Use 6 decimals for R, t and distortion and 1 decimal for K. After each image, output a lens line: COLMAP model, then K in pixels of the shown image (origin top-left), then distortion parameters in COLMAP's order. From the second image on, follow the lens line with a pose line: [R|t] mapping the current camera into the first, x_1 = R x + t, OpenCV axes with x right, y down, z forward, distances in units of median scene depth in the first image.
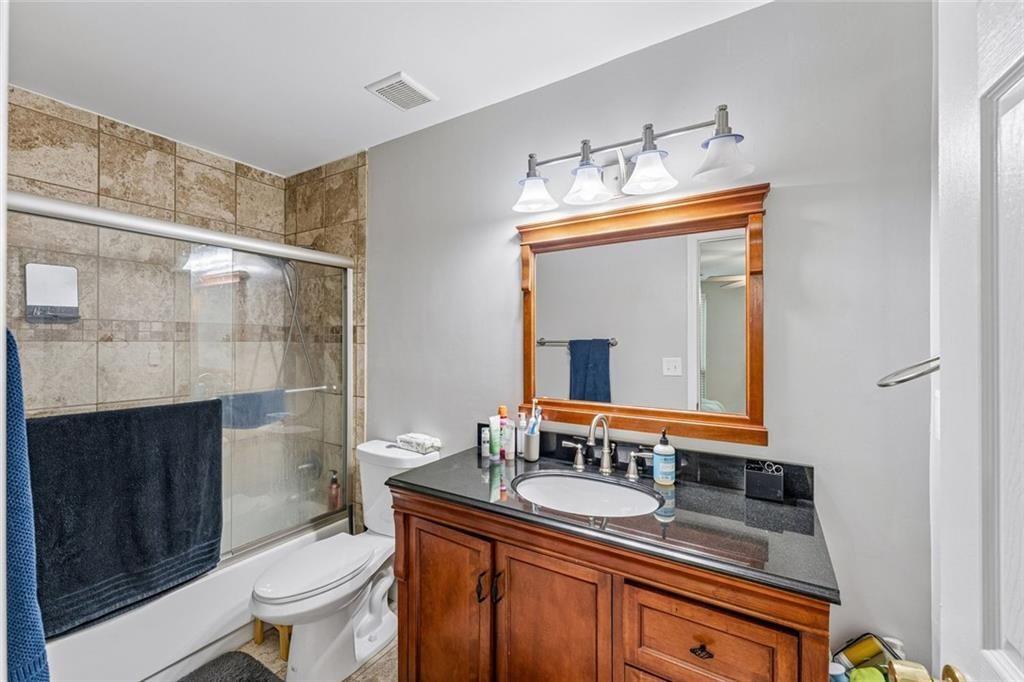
lens RADIAL K [[413.0, 0, 511.8], [0, 413.0, 343.3], [0, 0, 1]] dist [-0.002028, -0.000075]
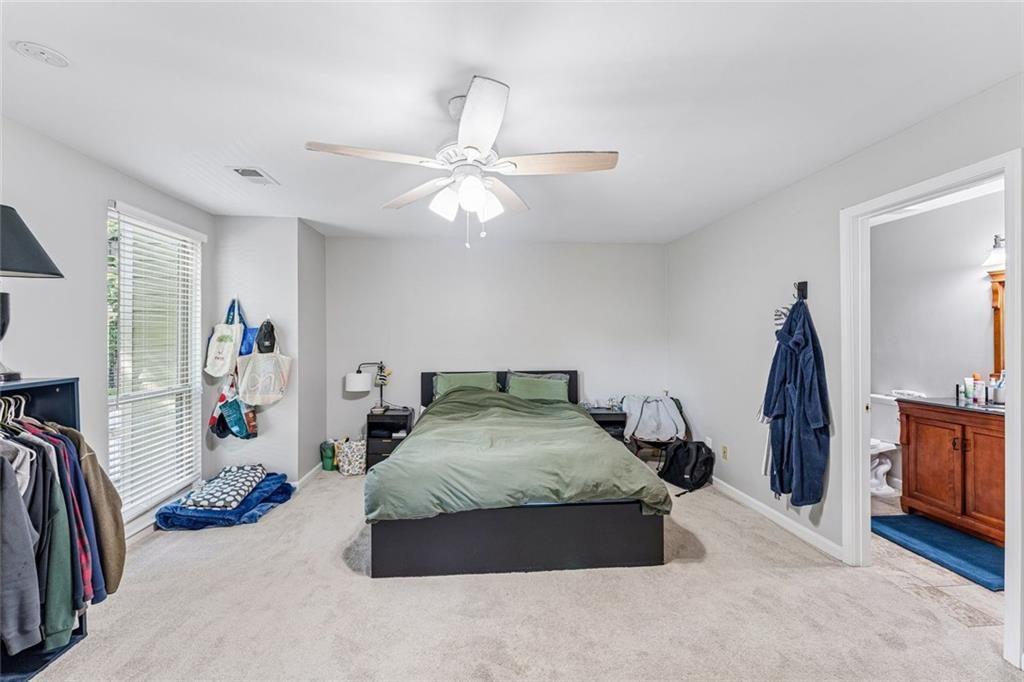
lens RADIAL K [[413.0, 0, 509.6], [0, 413.0, 345.9], [0, 0, 1]] dist [-0.002028, -0.000075]
pose [[0.600372, -0.002105, -0.799718, 0.195712], [0.002795, 0.999996, -0.000534, 0.028279], [0.799716, -0.001915, 0.600376, -1.714942]]
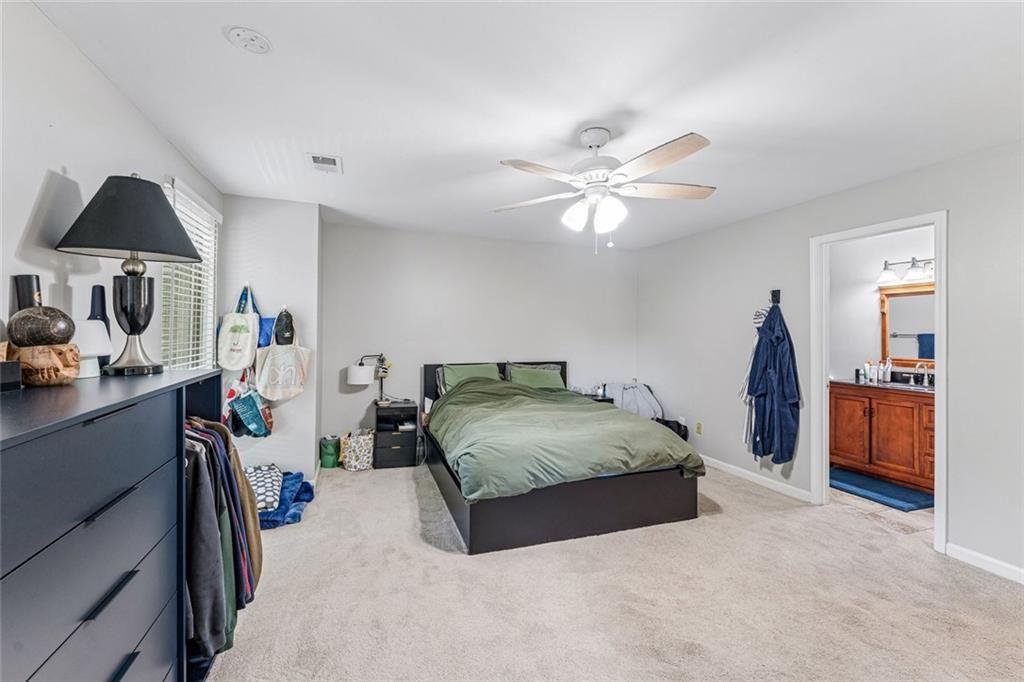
lens RADIAL K [[413.0, 0, 515.6], [0, 413.0, 336.8], [0, 0, 1]] dist [-0.002028, -0.000075]
pose [[0.774188, -0.002628, -0.632950, -0.106258], [-0.002040, 0.999976, -0.006648, 0.032315], [0.632952, 0.006438, 0.774164, -2.264569]]
